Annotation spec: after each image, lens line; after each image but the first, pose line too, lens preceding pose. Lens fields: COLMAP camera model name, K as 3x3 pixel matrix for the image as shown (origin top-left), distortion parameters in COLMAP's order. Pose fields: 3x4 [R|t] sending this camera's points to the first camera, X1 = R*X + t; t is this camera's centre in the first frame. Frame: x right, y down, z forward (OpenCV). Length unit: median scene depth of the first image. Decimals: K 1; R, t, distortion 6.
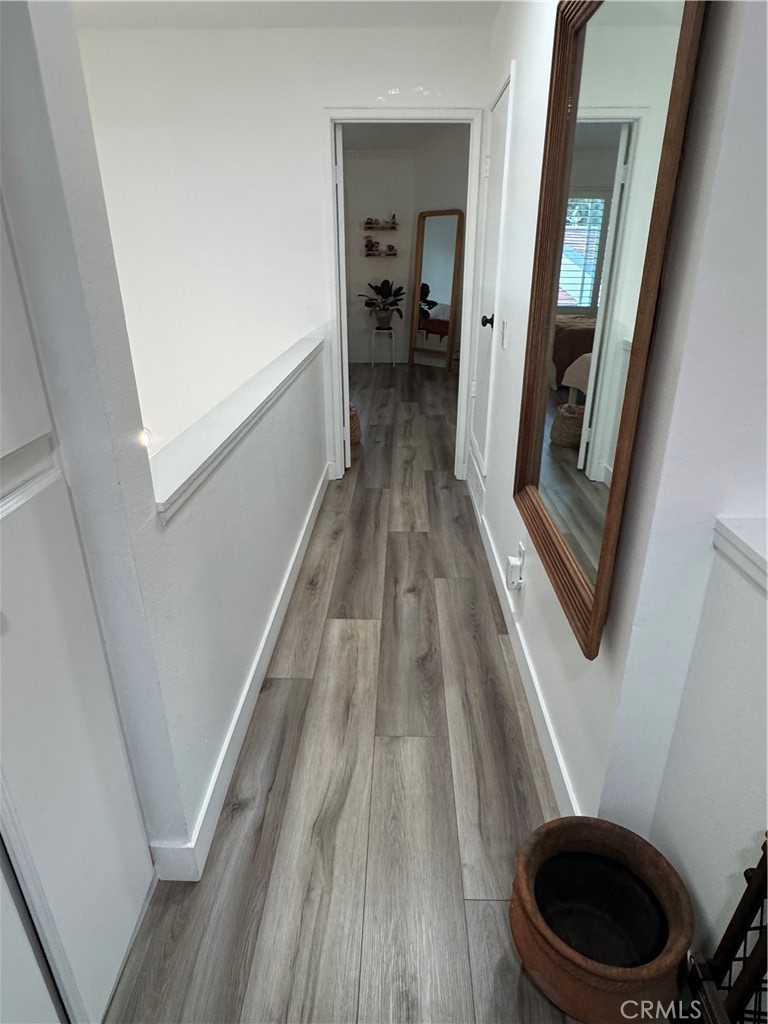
lens RADIAL K [[606.8, 0, 384.0], [0, 606.8, 512.0], [0, 0, 1]] dist [0.004006, -0.001107]
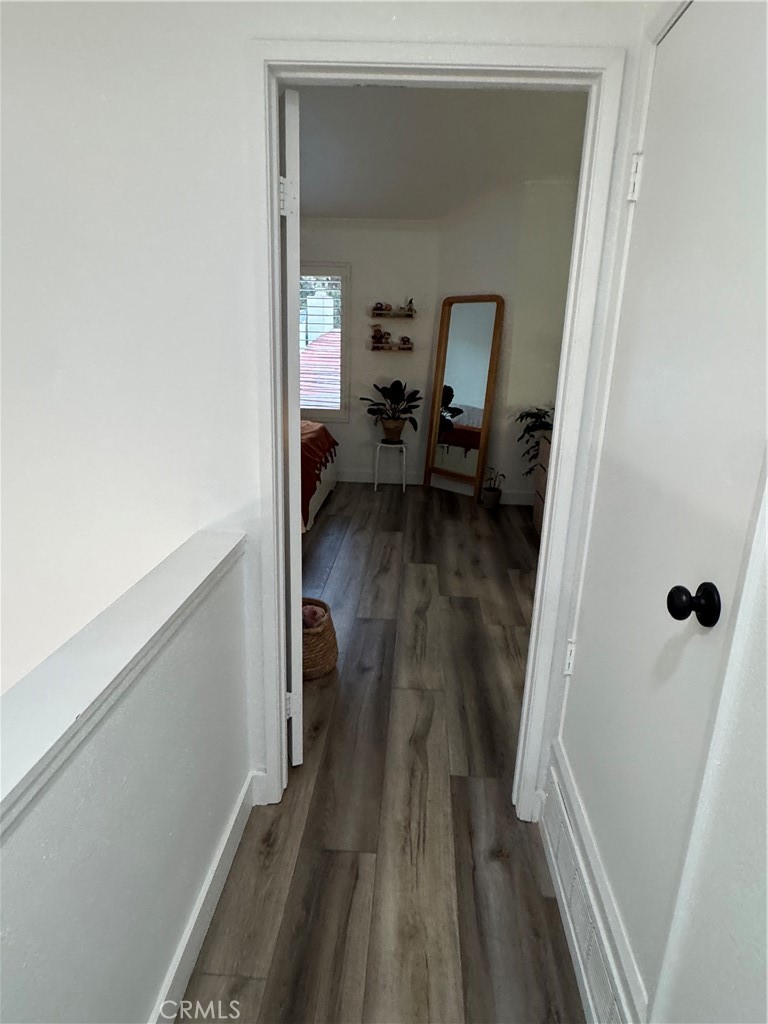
lens RADIAL K [[606.8, 0, 384.0], [0, 606.8, 512.0], [0, 0, 1]] dist [0.004006, -0.001107]
pose [[0.999009, 0.040724, -0.017977, 0.007140], [-0.042661, 0.991198, -0.125329, -0.126843], [0.012714, 0.125971, 0.991952, 0.274948]]
